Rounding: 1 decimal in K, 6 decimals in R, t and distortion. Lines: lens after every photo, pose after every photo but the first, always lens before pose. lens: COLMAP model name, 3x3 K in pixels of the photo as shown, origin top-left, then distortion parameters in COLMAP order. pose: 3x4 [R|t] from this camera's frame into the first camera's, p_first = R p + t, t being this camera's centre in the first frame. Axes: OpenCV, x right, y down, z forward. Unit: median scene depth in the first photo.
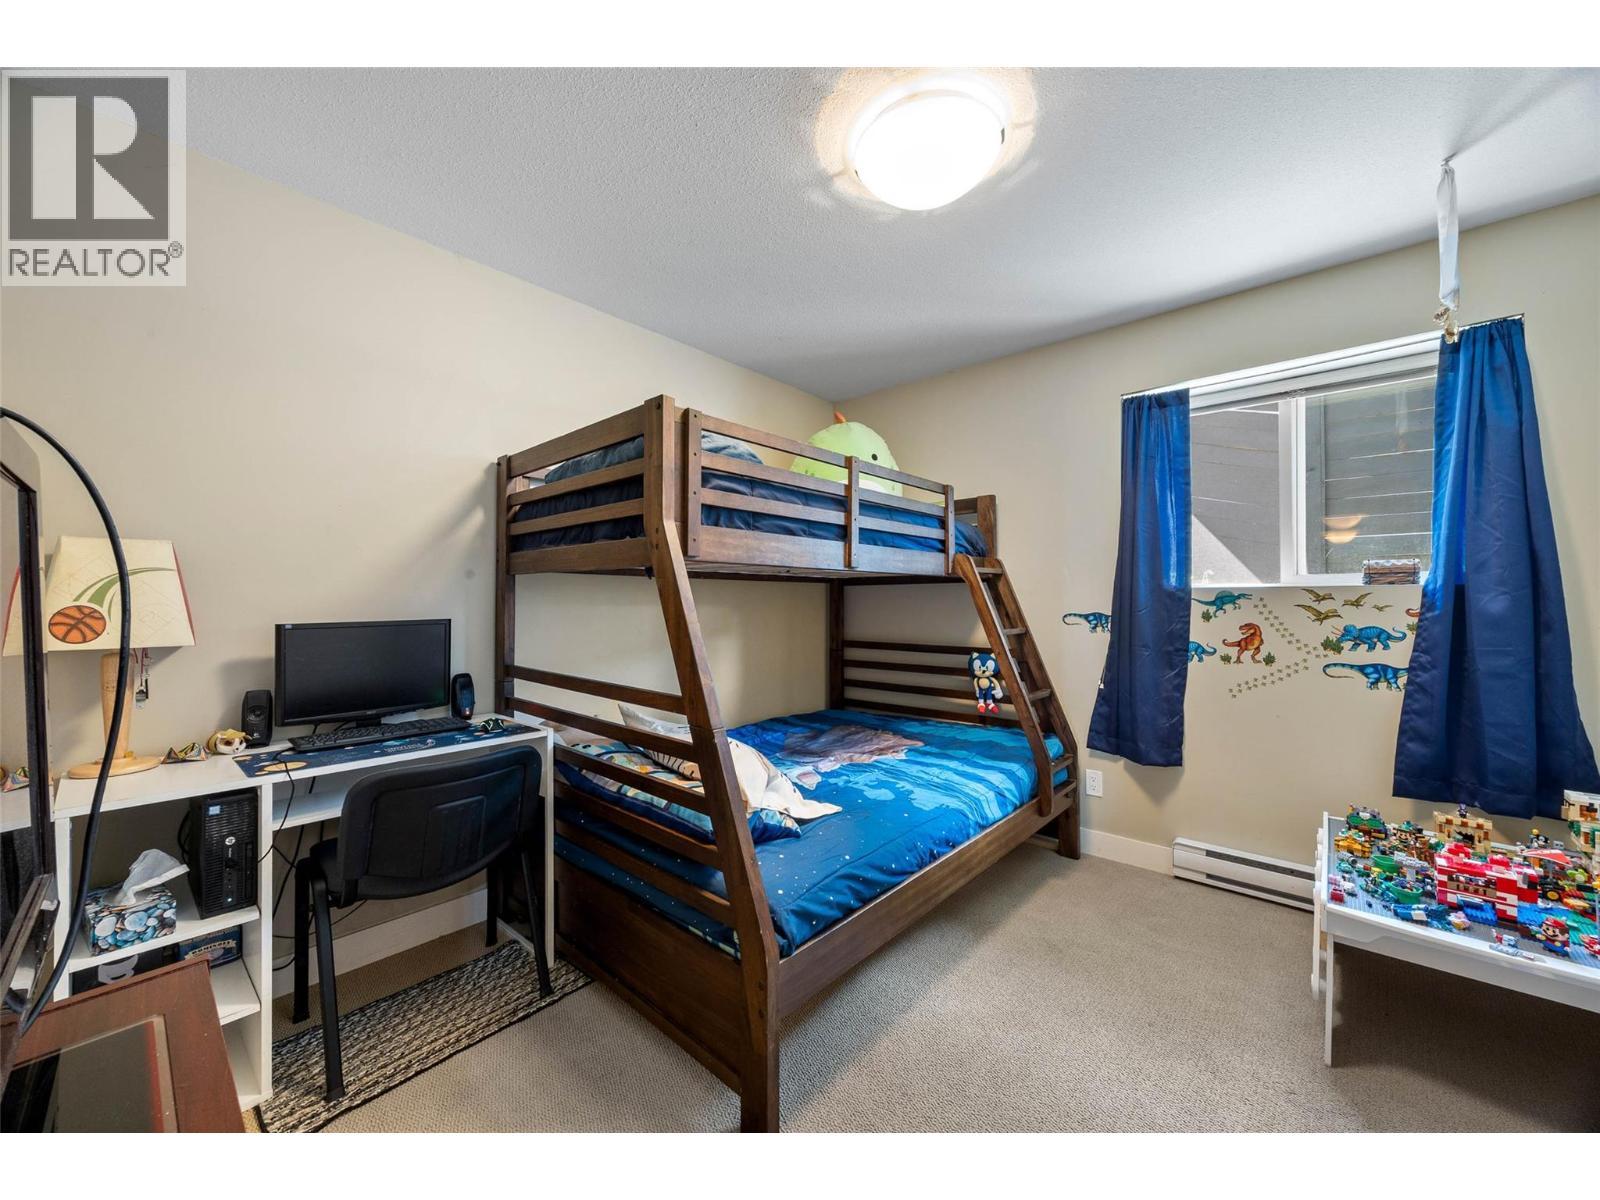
lens RADIAL K [[604.9, 0, 785.8], [0, 604.9, 601.8], [0, 0, 1]] dist [-0.006333, -0.000190]
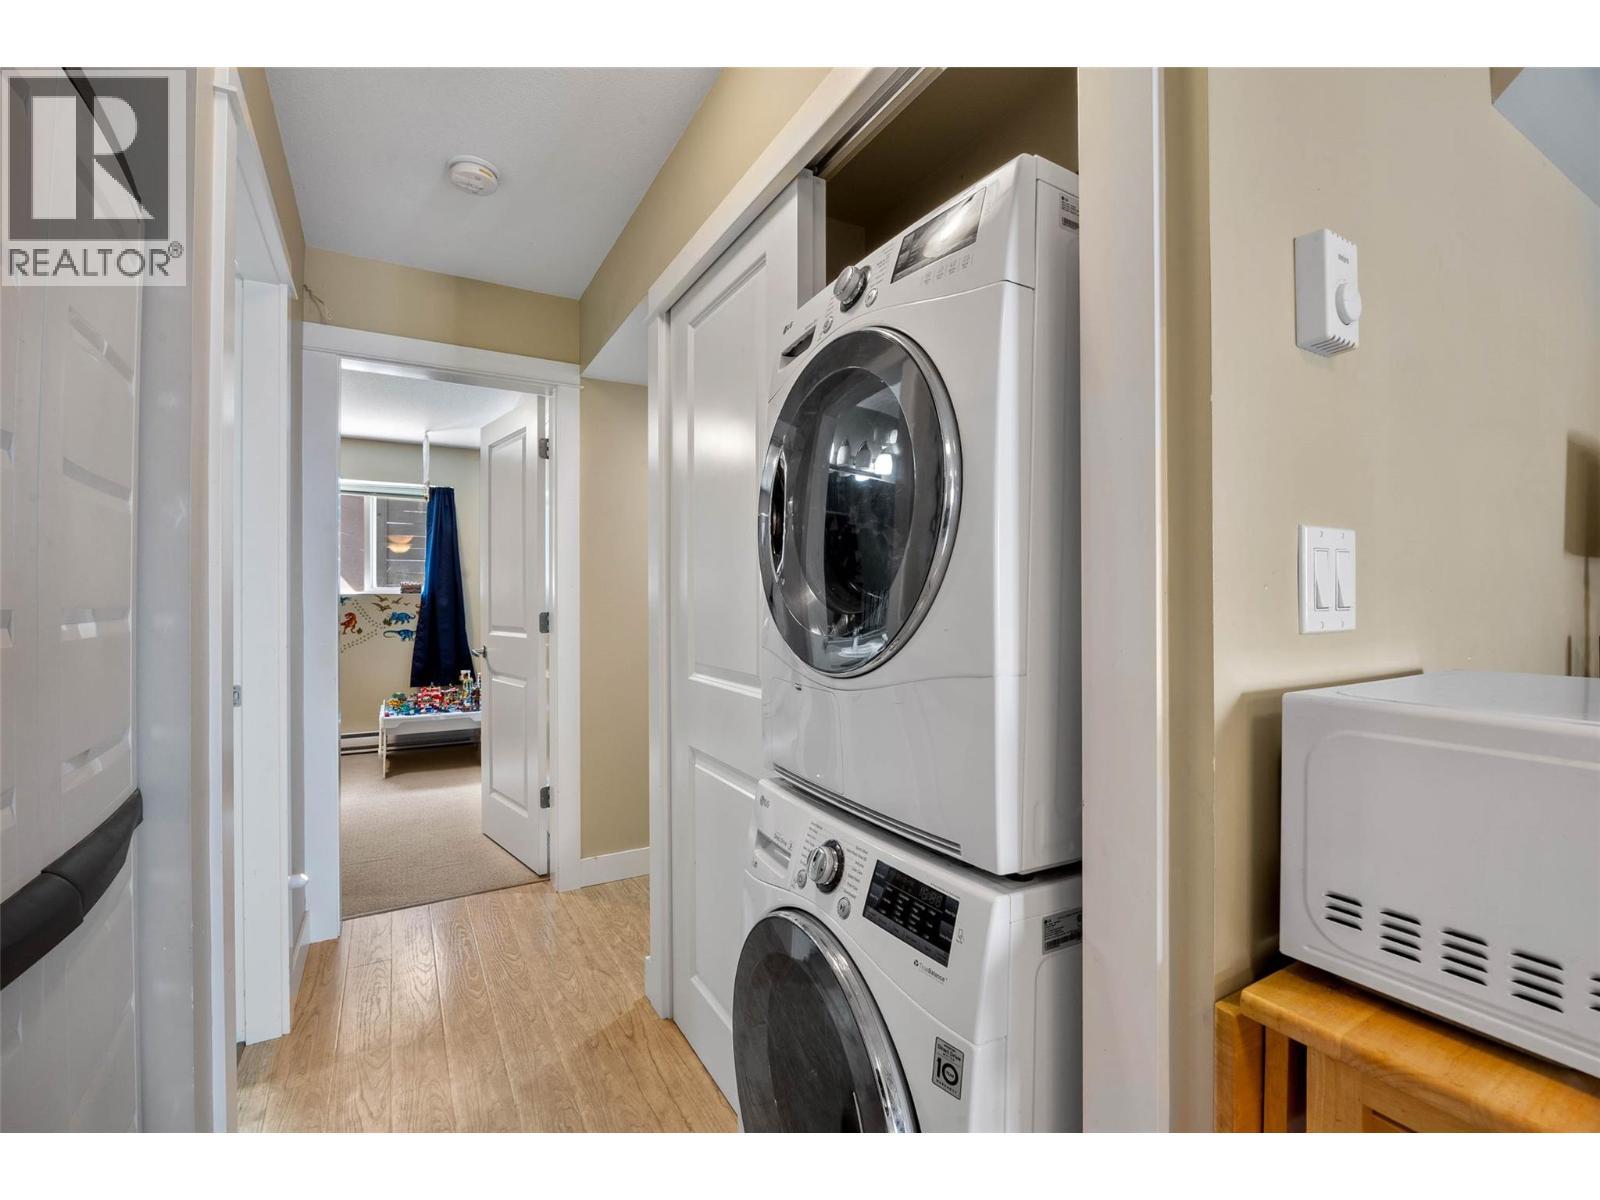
lens RADIAL K [[703.7, 0, 793.1], [0, 703.7, 598.8], [0, 0, 1]] dist [-0.003898, -0.000130]
pose [[0.317865, -0.002685, 0.948132, -1.005580], [-0.001213, 0.999994, 0.003238, -0.019878], [-0.948135, -0.002180, 0.317860, -1.166704]]
